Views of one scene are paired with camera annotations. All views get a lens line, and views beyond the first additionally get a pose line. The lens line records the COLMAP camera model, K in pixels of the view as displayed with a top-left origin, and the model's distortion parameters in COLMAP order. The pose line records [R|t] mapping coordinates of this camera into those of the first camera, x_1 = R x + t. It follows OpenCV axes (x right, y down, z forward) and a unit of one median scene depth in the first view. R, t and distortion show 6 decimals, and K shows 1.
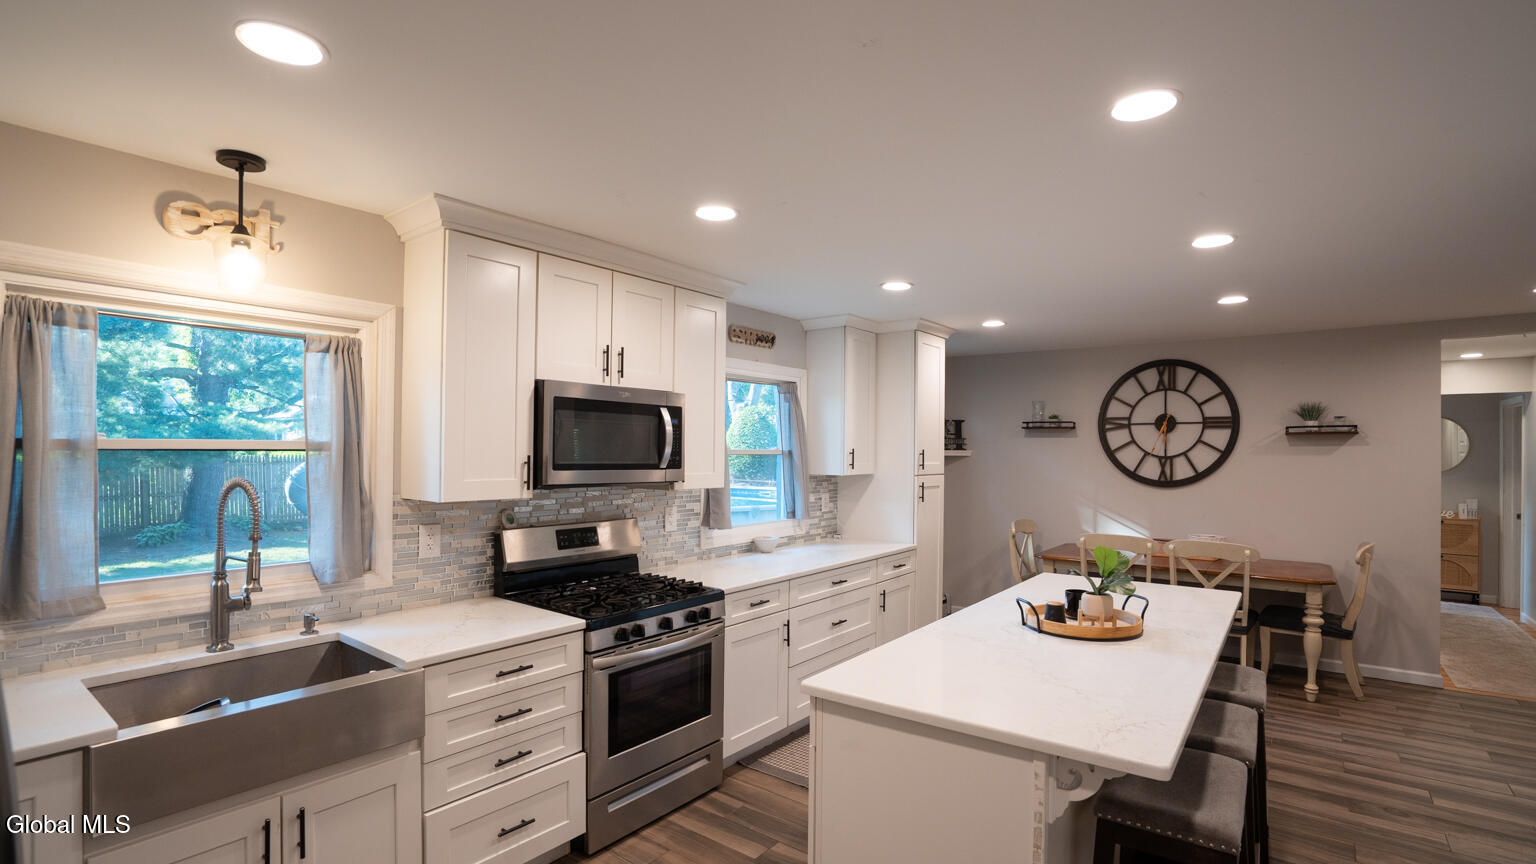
lens RADIAL K [[722.8, 0, 760.3], [0, 722.8, 441.1], [0, 0, 1]] dist [-0.059657, 0.020981]
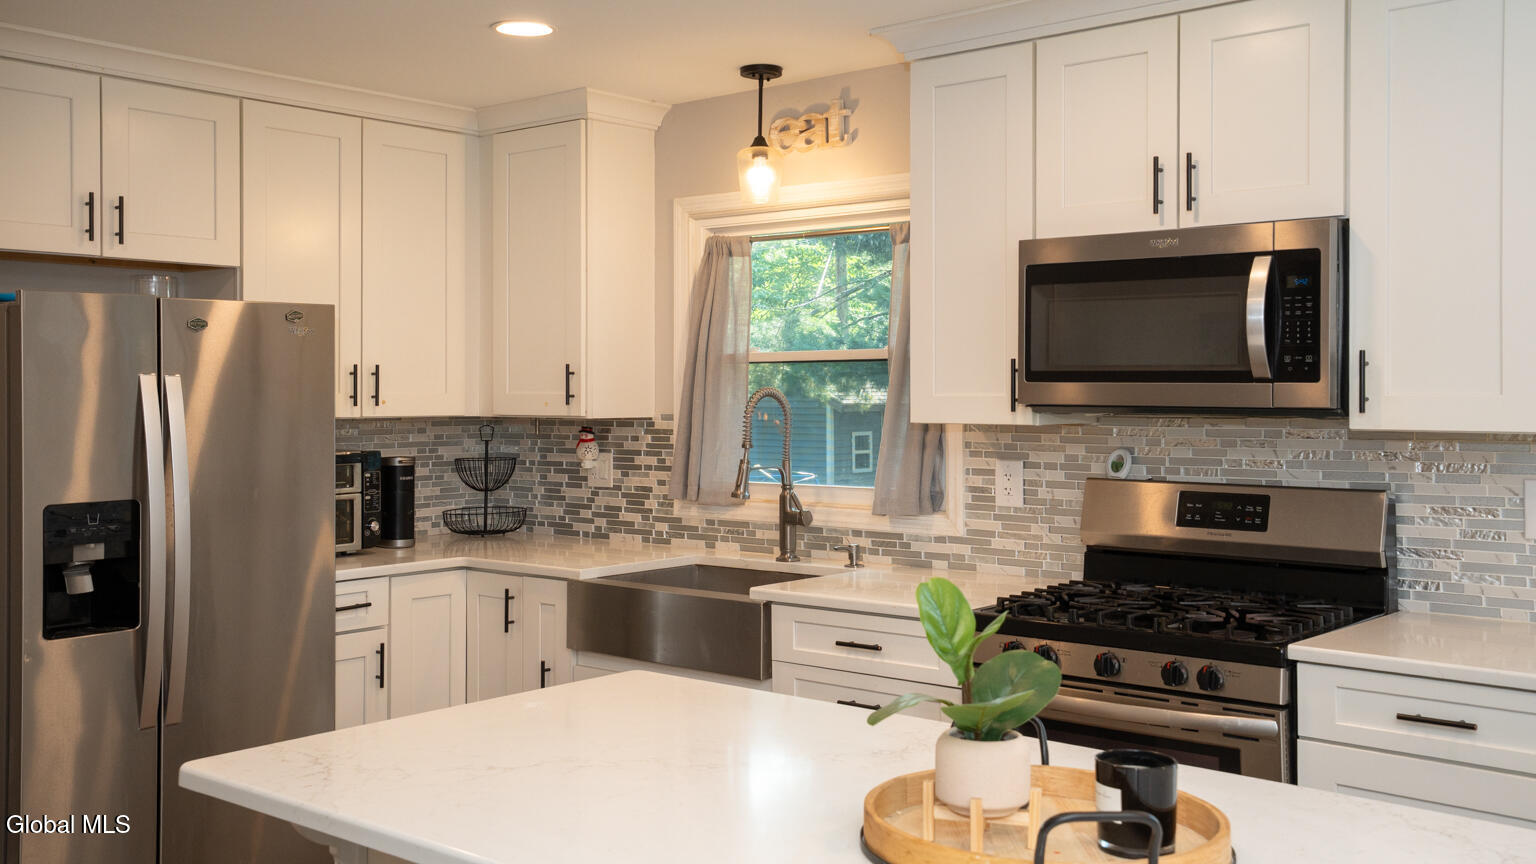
lens RADIAL K [[1509.0, 0, 767.6], [0, 1509.0, 380.0], [0, 0, 1]] dist [0.105609, 0.000493]
pose [[-0.057763, -0.012902, -0.998247, 0.621688], [0.015765, 0.999780, -0.013834, 0.031653], [0.998206, -0.016537, -0.057547, 0.496787]]
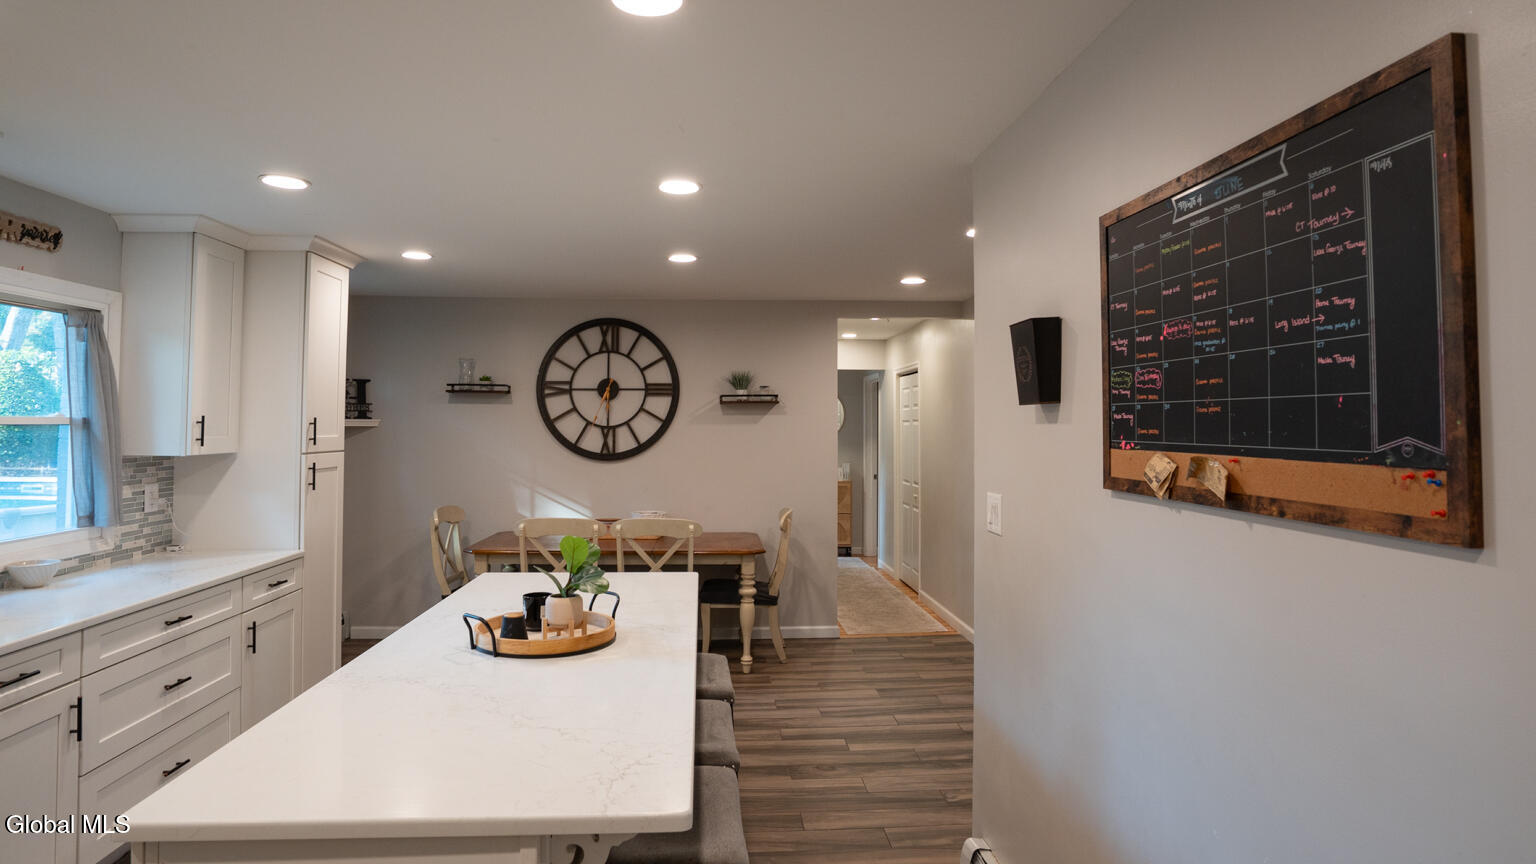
lens RADIAL K [[861.8, 0, 775.3], [0, 861.8, 393.4], [0, 0, 1]] dist [-0.076204, 0.038632]
pose [[0.741919, 0.019968, 0.670193, 0.000166], [-0.006889, 0.999731, -0.022161, 0.003287], [-0.670455, 0.011825, 0.741856, 0.062755]]
